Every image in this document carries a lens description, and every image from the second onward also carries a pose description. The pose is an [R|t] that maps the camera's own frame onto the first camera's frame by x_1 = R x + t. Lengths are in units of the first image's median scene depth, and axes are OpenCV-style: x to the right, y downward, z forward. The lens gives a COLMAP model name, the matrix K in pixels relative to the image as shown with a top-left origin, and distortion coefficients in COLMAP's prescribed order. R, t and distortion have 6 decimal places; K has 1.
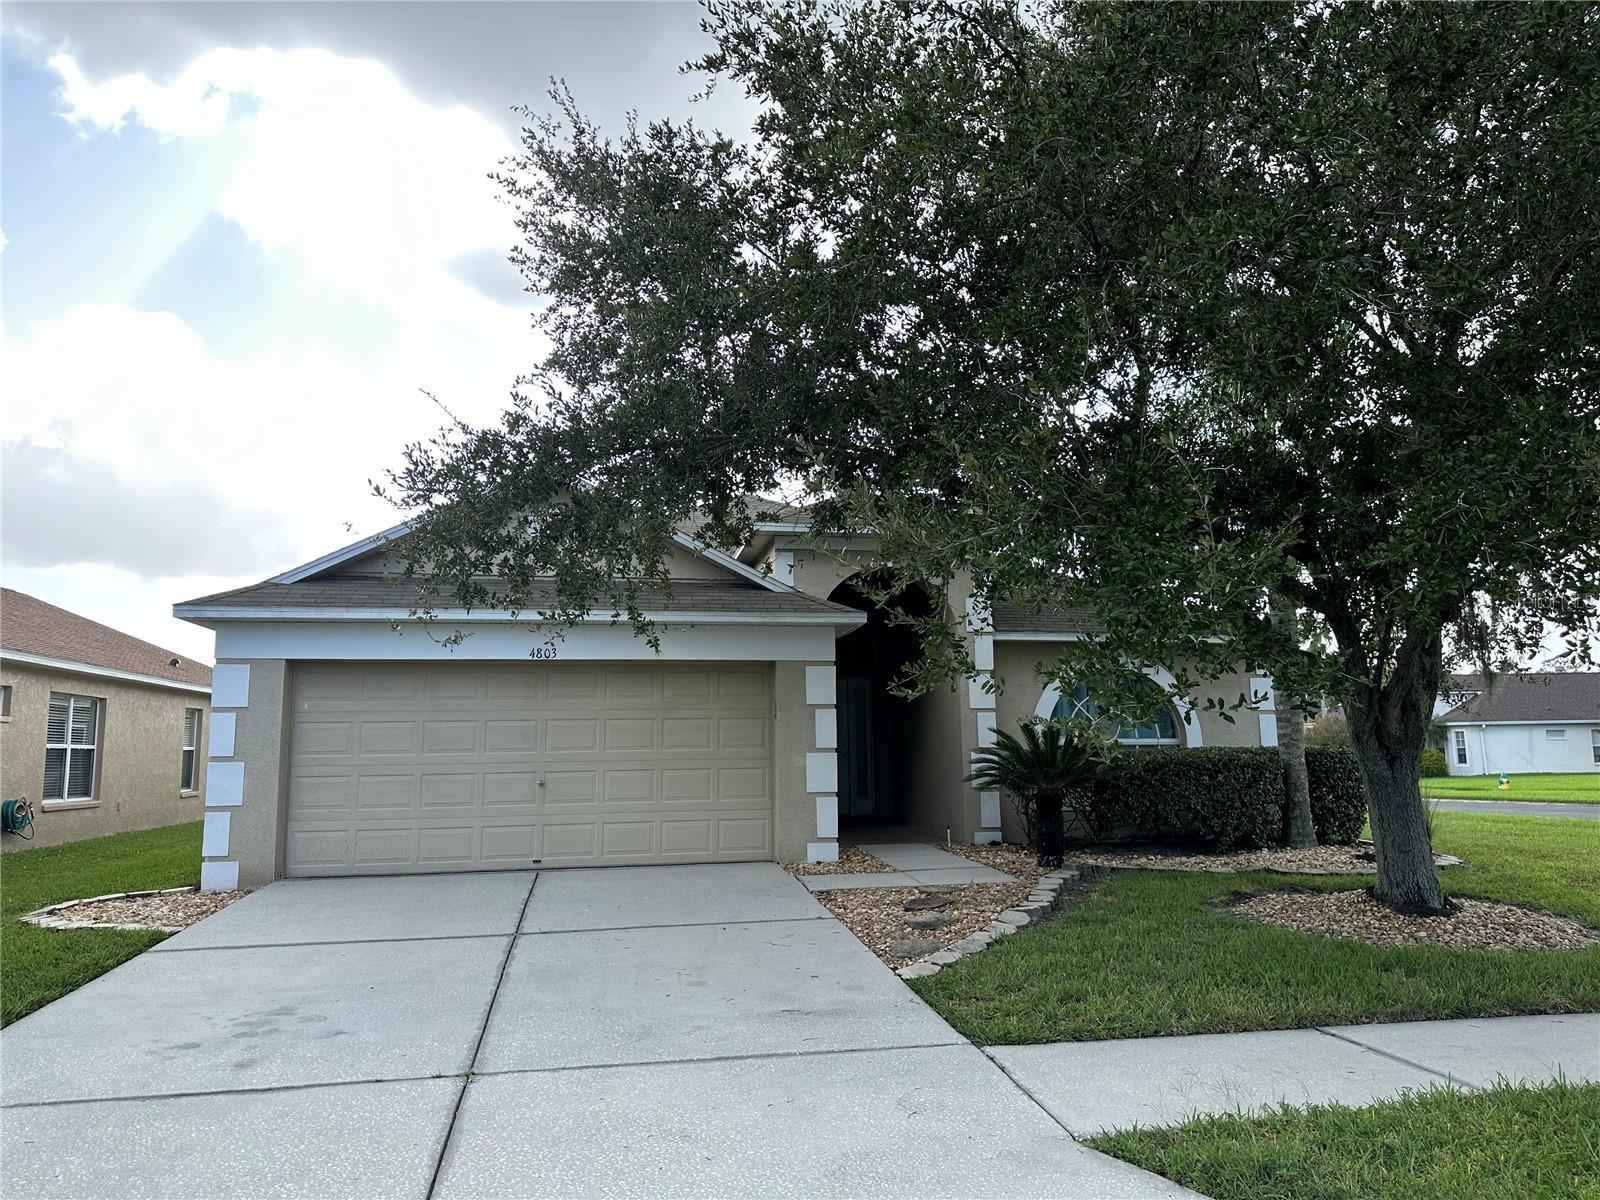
lens RADIAL K [[1140.8, 0, 813.6], [0, 1140.8, 593.7], [0, 0, 1]] dist [0.100286, -0.076116]
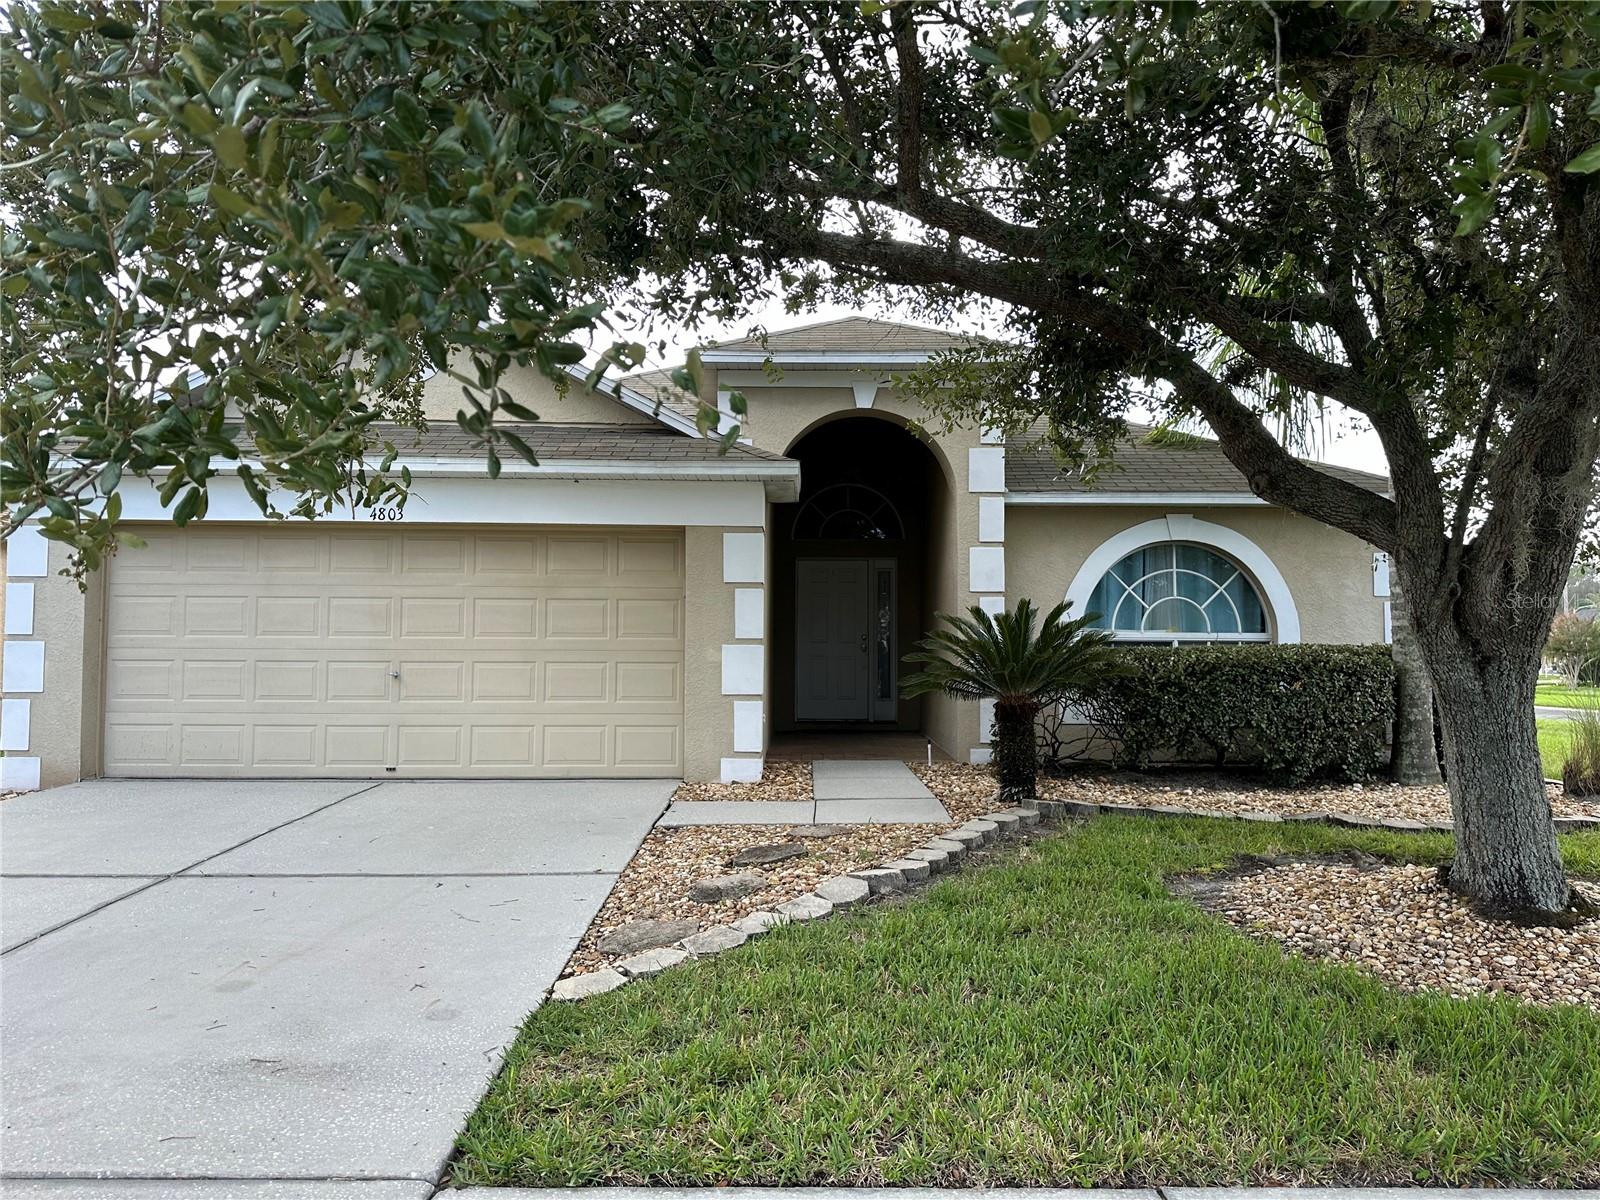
lens RADIAL K [[1140.8, 0, 790.5], [0, 1140.8, 605.5], [0, 0, 1]] dist [0.100286, -0.076116]
pose [[0.983569, 0.009619, -0.180276, 0.180554], [0.008532, 0.994987, 0.099640, 0.036545], [0.180331, -0.099541, 0.978556, 0.253642]]
